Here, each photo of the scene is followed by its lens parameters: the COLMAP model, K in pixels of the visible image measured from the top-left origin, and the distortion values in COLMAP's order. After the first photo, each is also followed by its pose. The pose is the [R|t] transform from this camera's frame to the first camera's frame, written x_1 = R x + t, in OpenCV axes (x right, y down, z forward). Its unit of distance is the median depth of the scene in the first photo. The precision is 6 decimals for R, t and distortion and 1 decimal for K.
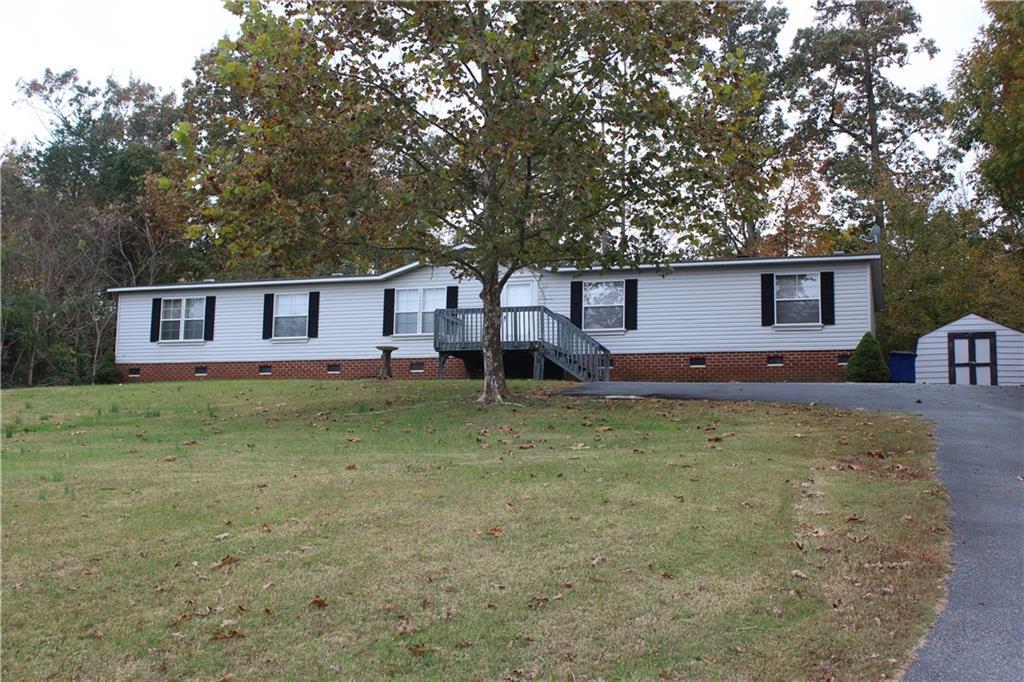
lens RADIAL K [[1154.8, 0, 510.5], [0, 1154.8, 321.8], [0, 0, 1]] dist [-0.068880, -0.000662]
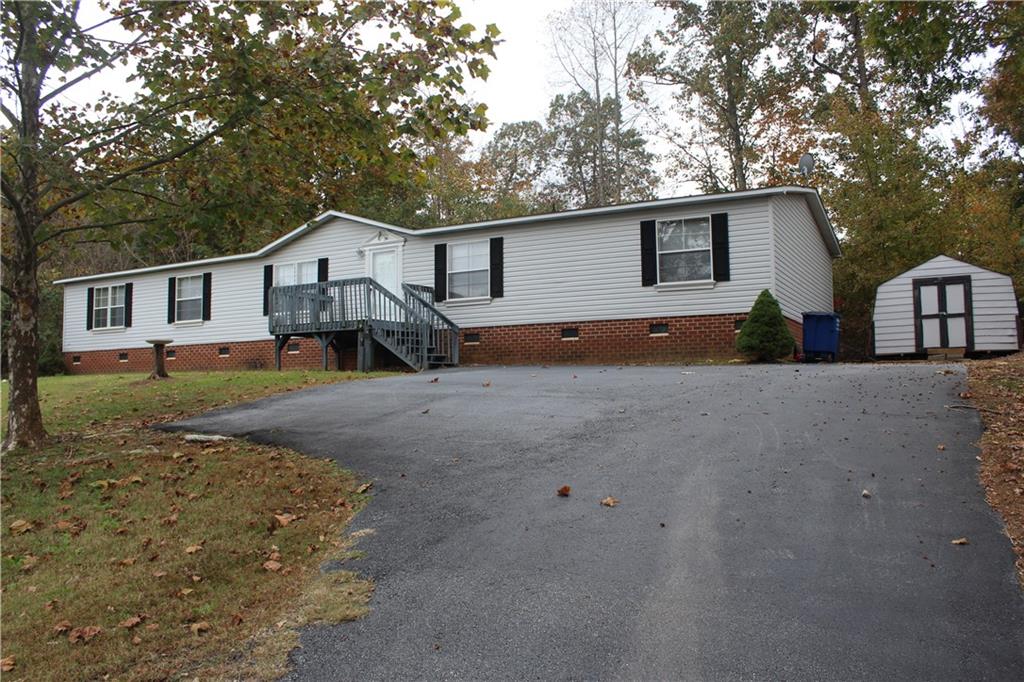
lens RADIAL K [[856.6, 0, 498.2], [0, 856.6, 349.1], [0, 0, 1]] dist [-0.160956, 0.135189]
pose [[0.981350, -0.039684, -0.188090, 0.201061], [0.055720, 0.995176, 0.080750, -0.005596], [0.183978, -0.089724, 0.978827, 0.348587]]
